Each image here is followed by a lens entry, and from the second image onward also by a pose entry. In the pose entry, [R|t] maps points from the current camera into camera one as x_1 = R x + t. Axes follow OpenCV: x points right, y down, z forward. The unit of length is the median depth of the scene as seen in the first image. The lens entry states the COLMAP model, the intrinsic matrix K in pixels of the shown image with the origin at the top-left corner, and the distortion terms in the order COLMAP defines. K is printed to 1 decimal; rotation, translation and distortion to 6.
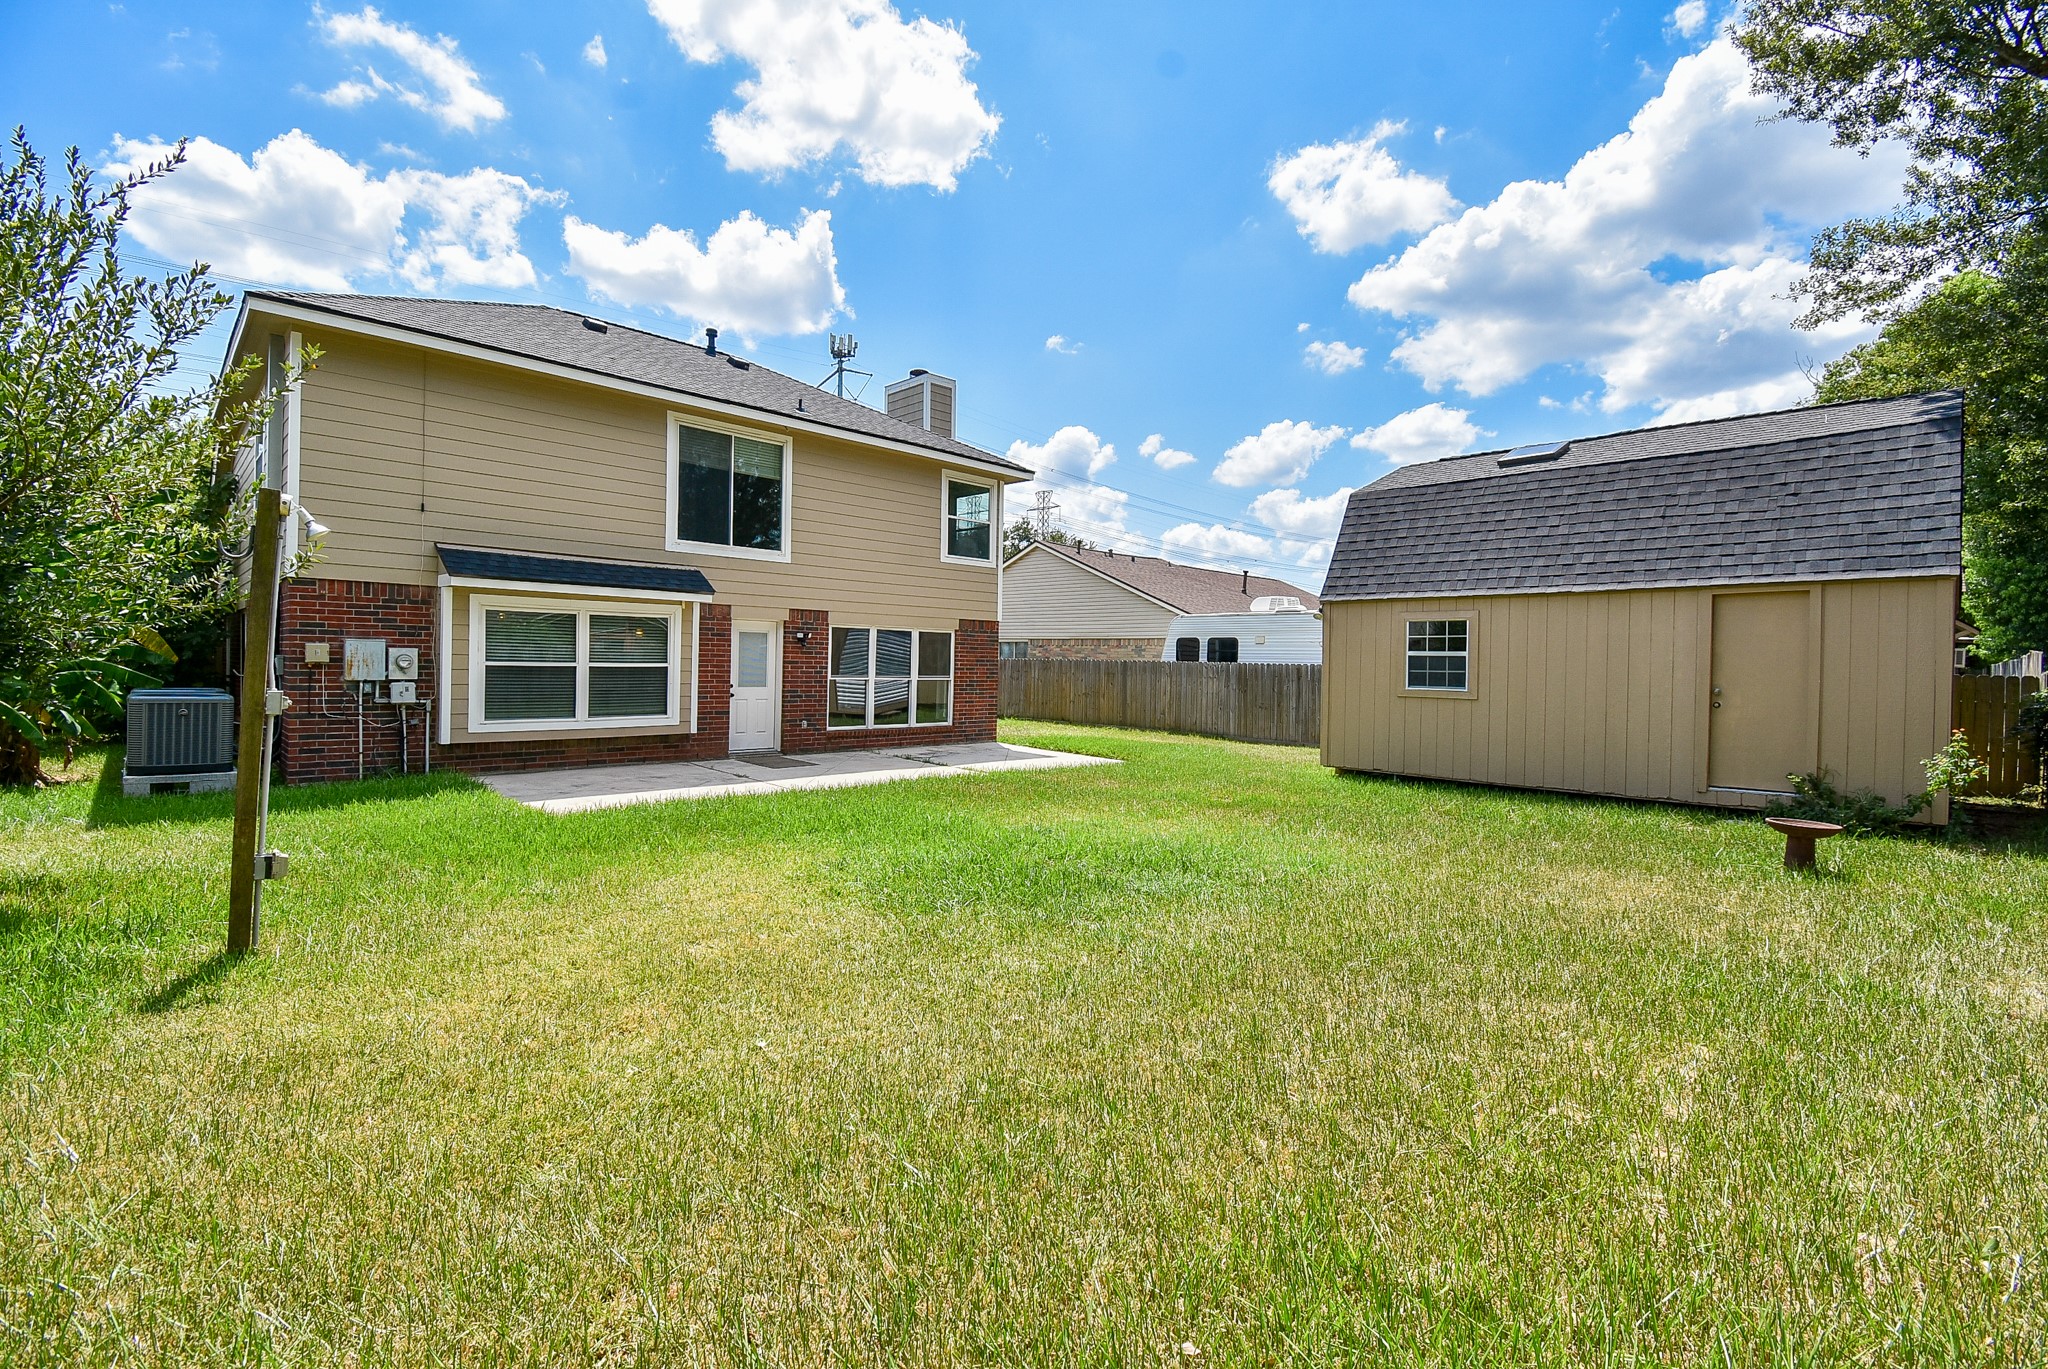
lens RADIAL K [[902.4, 0, 1020.6], [0, 902.4, 675.9], [0, 0, 1]] dist [0.021289, -0.027022]
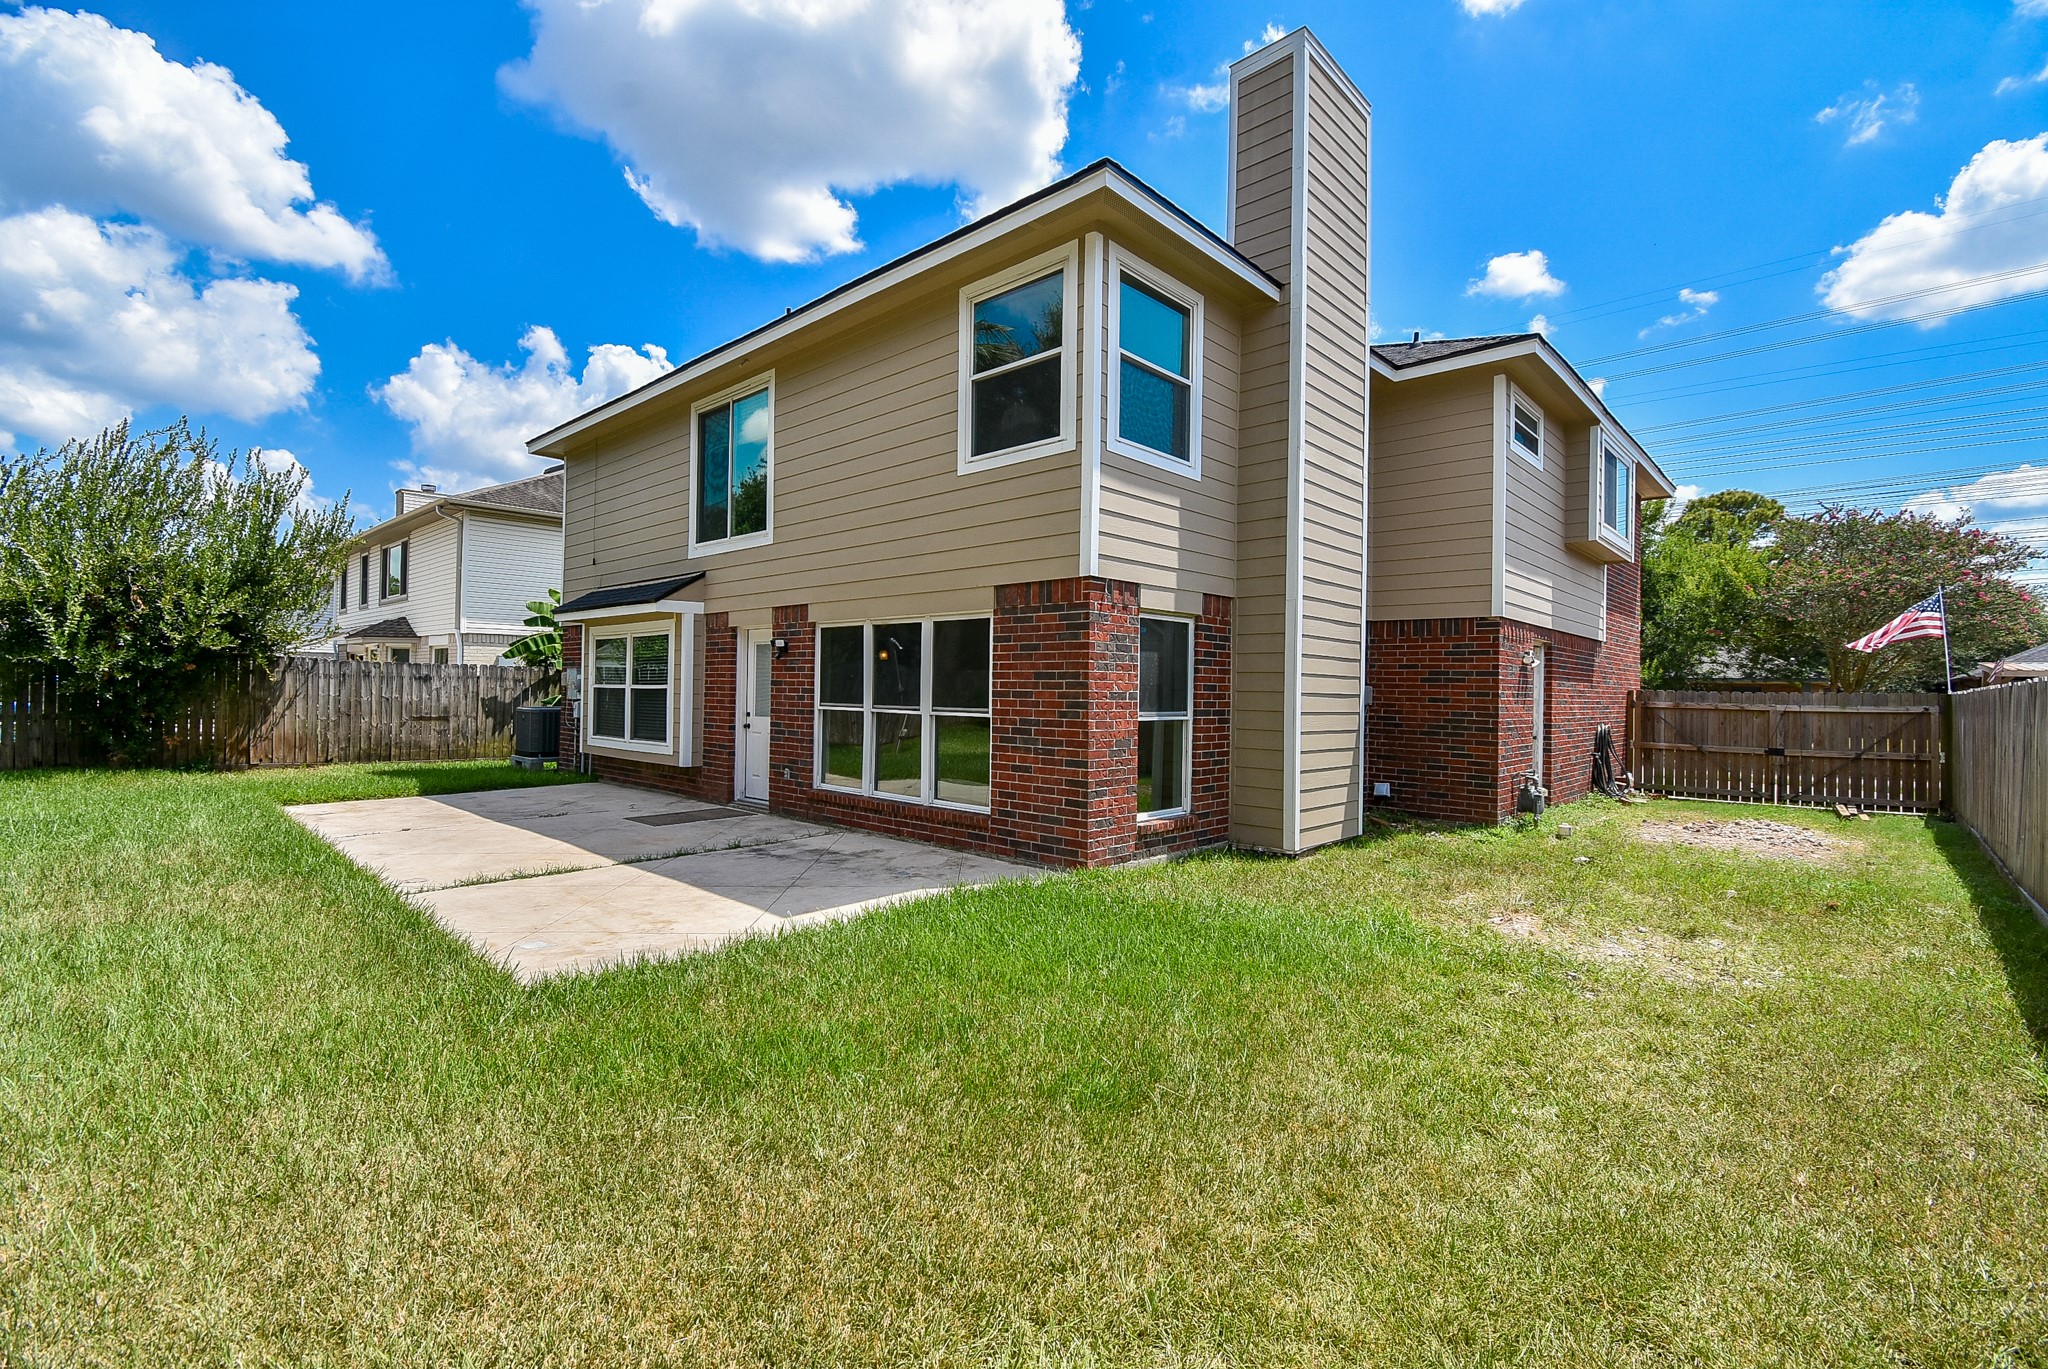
lens RADIAL K [[902.4, 0, 1020.6], [0, 902.4, 675.9], [0, 0, 1]] dist [0.021289, -0.027022]
pose [[0.045323, -0.037103, -0.998283, 0.499327], [-0.032331, 0.998732, -0.038588, 0.000320], [0.998449, 0.034024, 0.044066, 1.265487]]
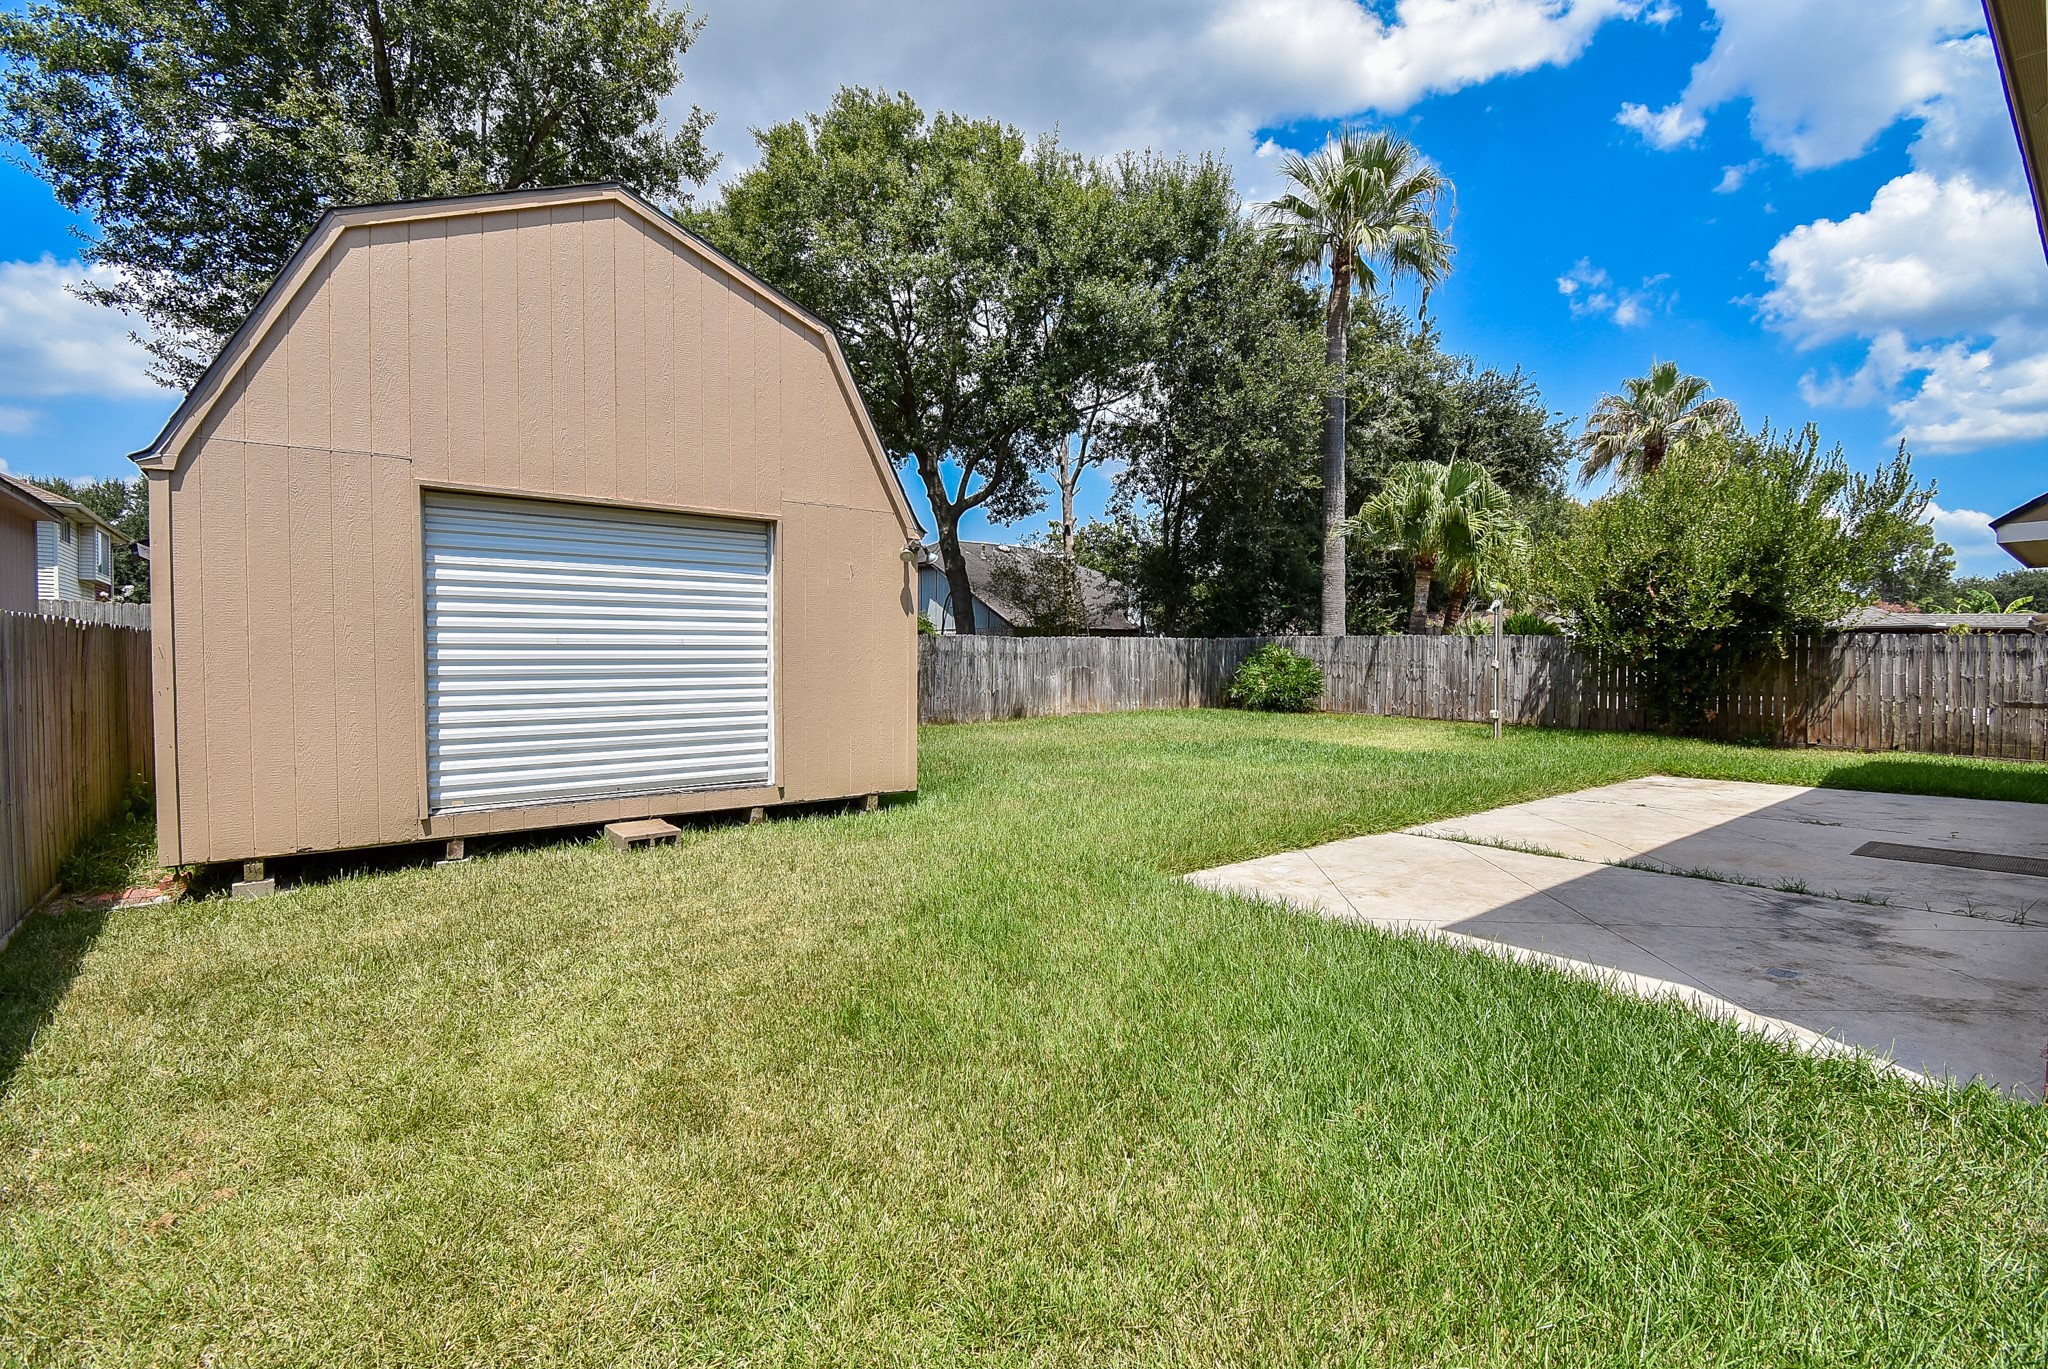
lens RADIAL K [[902.4, 0, 1020.6], [0, 902.4, 675.9], [0, 0, 1]] dist [0.021289, -0.027022]
pose [[-0.993505, -0.025365, 0.110923, 0.180101], [-0.021016, 0.998970, 0.040206, -0.009585], [-0.111828, 0.037614, -0.993015, 1.560352]]
